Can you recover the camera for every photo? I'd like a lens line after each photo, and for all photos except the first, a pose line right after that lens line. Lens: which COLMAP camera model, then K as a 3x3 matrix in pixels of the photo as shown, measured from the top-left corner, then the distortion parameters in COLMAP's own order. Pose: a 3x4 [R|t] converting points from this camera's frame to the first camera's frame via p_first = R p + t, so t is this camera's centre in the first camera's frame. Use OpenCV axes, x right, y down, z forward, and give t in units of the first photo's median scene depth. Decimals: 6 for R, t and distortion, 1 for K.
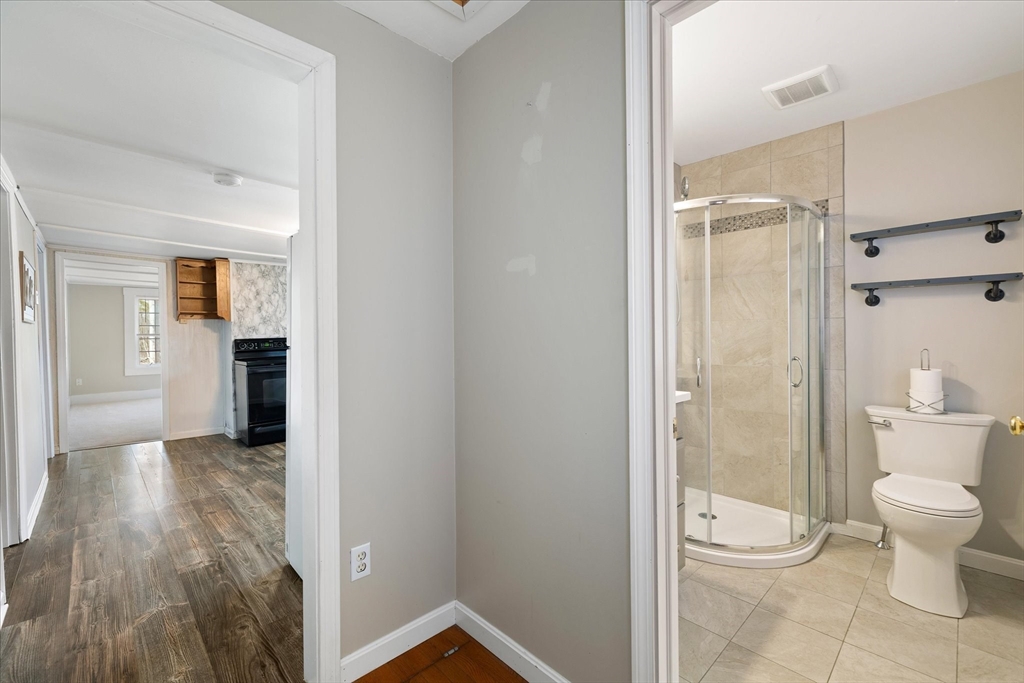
lens RADIAL K [[449.2, 0, 525.7], [0, 449.2, 334.7], [0, 0, 1]] dist [-0.000678, 0.001321]
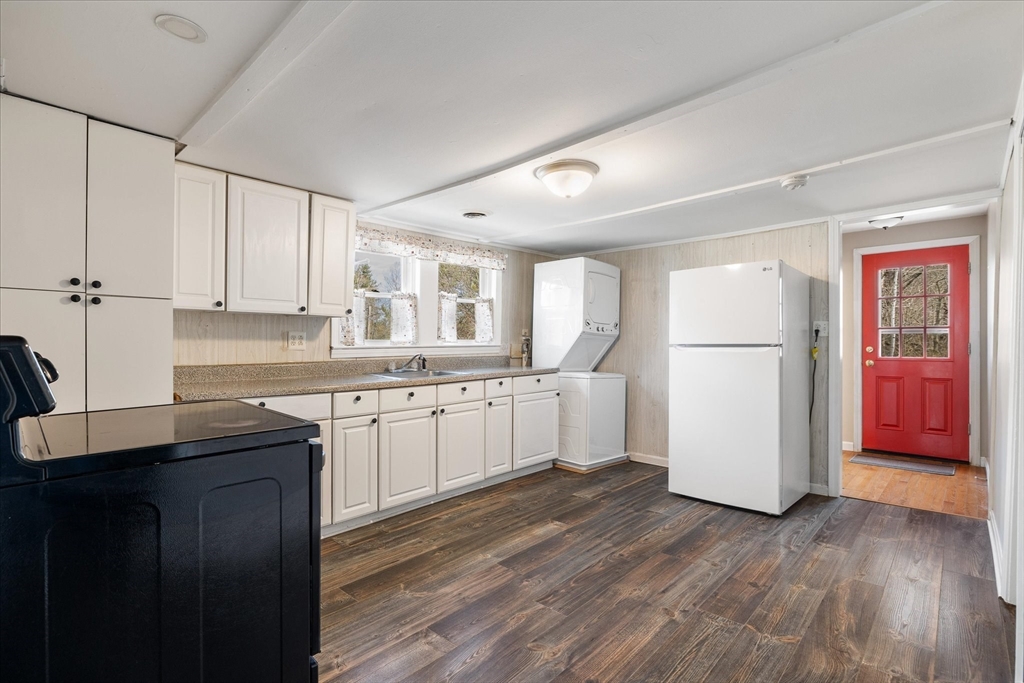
lens RADIAL K [[479.9, 0, 519.7], [0, 479.9, 346.4], [0, 0, 1]] dist [-0.008631, 0.001476]
pose [[-0.058733, 0.005104, 0.998261, -0.697993], [0.008499, 0.999953, -0.004613, 0.013538], [-0.998238, 0.008213, -0.058774, 0.689823]]
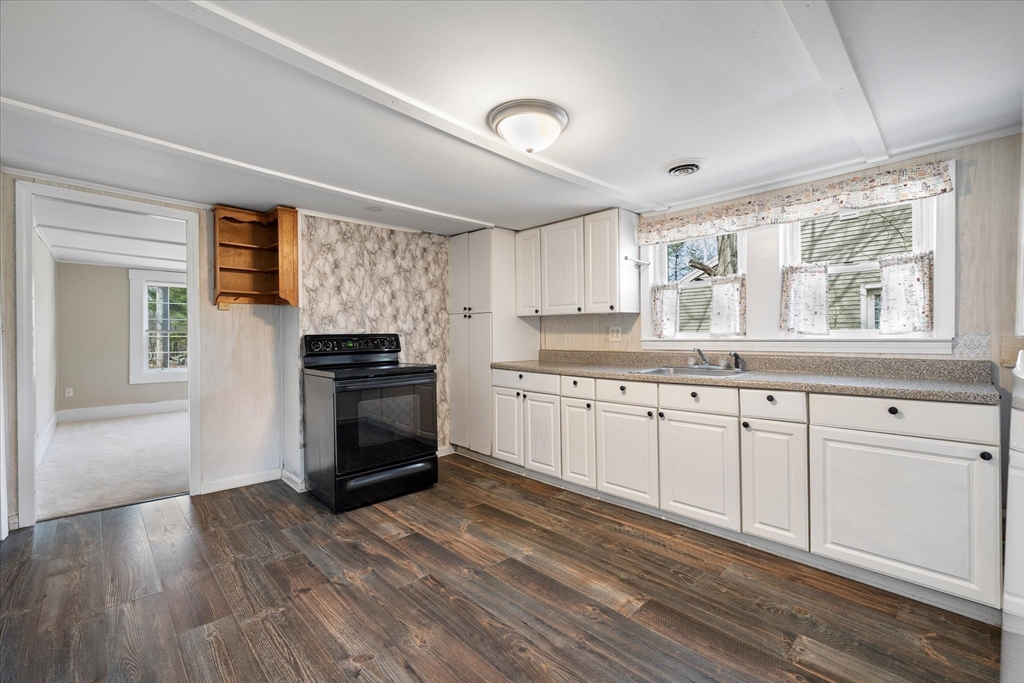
lens RADIAL K [[436.8, 0, 516.5], [0, 436.8, 336.9], [0, 0, 1]] dist [0.000889, -0.000035]
pose [[0.999957, 0.009145, -0.001344, -0.290177], [-0.009152, 0.999945, -0.005129, 0.011106], [0.001297, 0.005141, 0.999986, 0.319363]]
